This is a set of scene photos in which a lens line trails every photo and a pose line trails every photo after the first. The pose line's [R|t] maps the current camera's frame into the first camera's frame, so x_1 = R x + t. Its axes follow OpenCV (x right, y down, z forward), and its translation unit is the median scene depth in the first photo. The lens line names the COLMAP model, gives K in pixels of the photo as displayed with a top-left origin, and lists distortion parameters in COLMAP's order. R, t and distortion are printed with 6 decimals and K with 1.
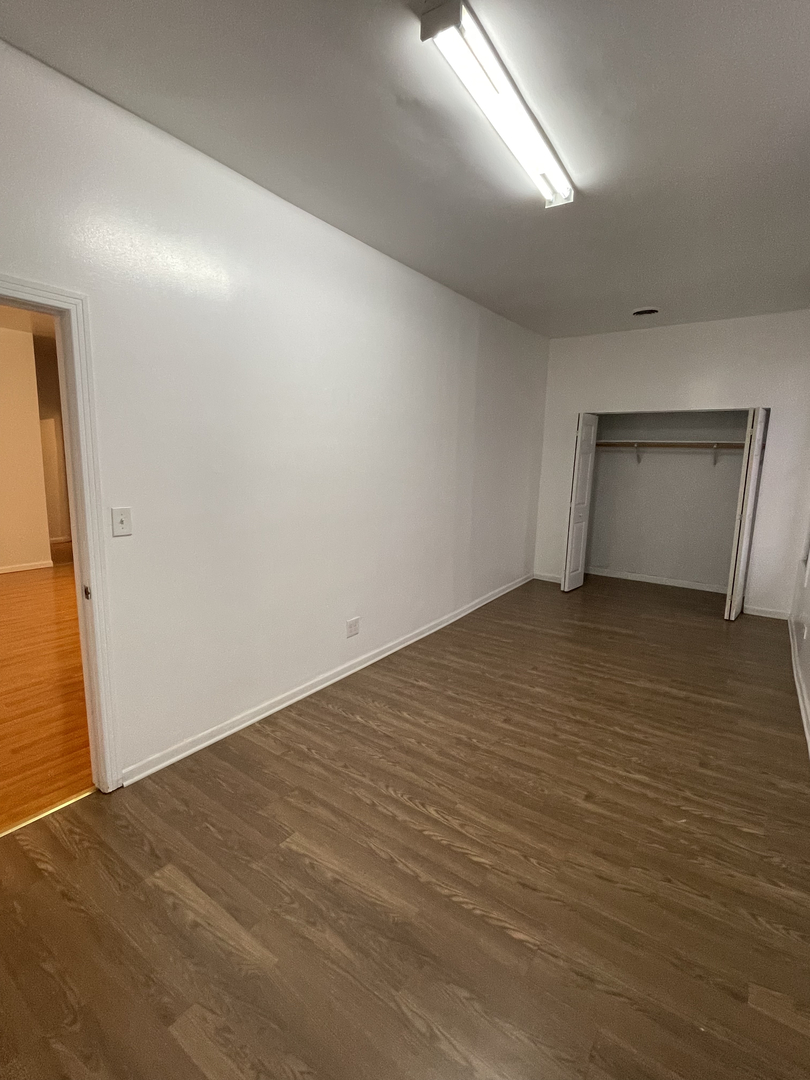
lens RADIAL K [[503.9, 0, 403.5], [0, 503.9, 538.2], [0, 0, 1]] dist [-0.006160, 0.003690]
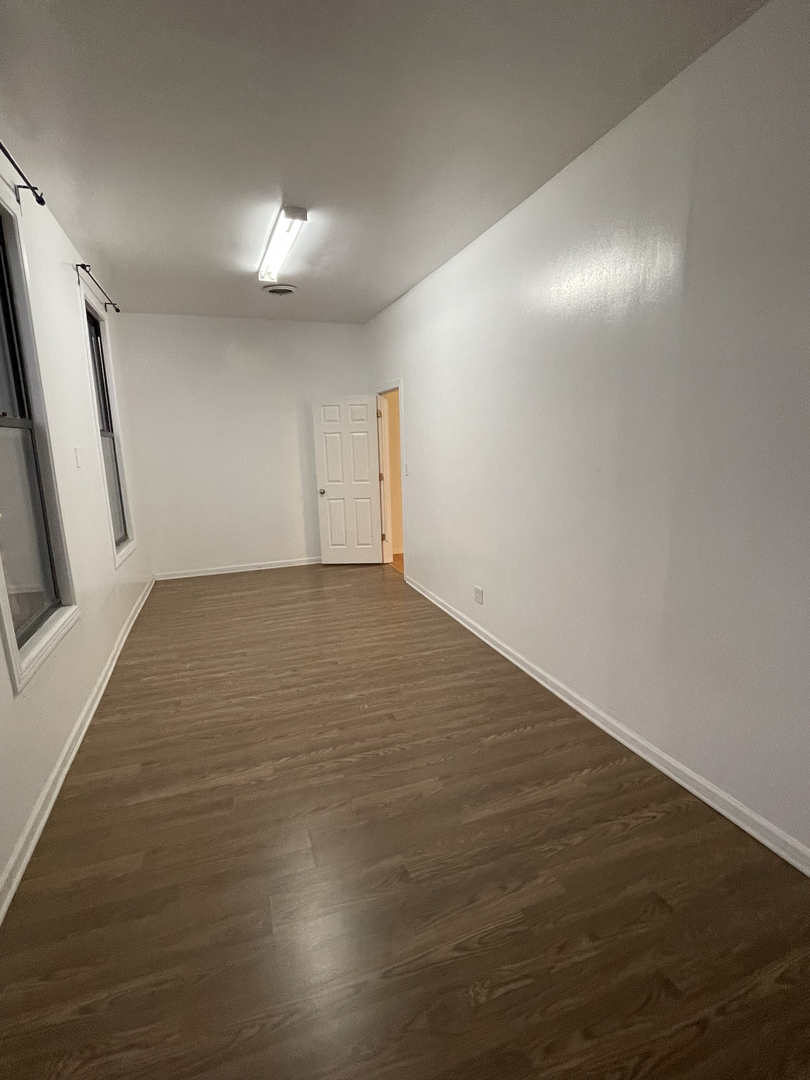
lens RADIAL K [[503.9, 0, 408.6], [0, 503.9, 540.3], [0, 0, 1]] dist [-0.006160, 0.003690]
pose [[-0.559606, 0.149608, -0.815144, 1.100751], [-0.134453, 0.954152, 0.267424, -0.268635], [0.817780, 0.259251, -0.513834, 1.792215]]
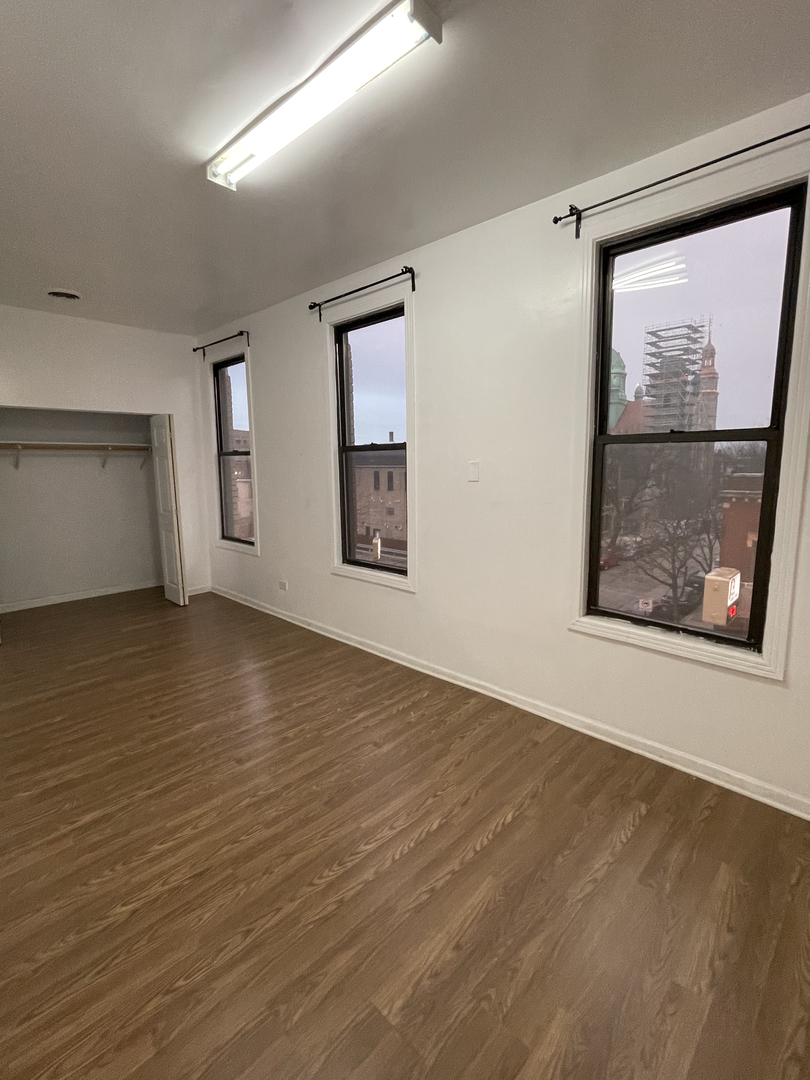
lens RADIAL K [[503.9, 0, 403.9], [0, 503.9, 535.8], [0, 0, 1]] dist [-0.006160, 0.003690]
pose [[0.148018, -0.166857, 0.974807, -0.575599], [0.177581, 0.974129, 0.139776, -0.096106], [-0.972911, 0.152417, 0.173819, 0.548261]]
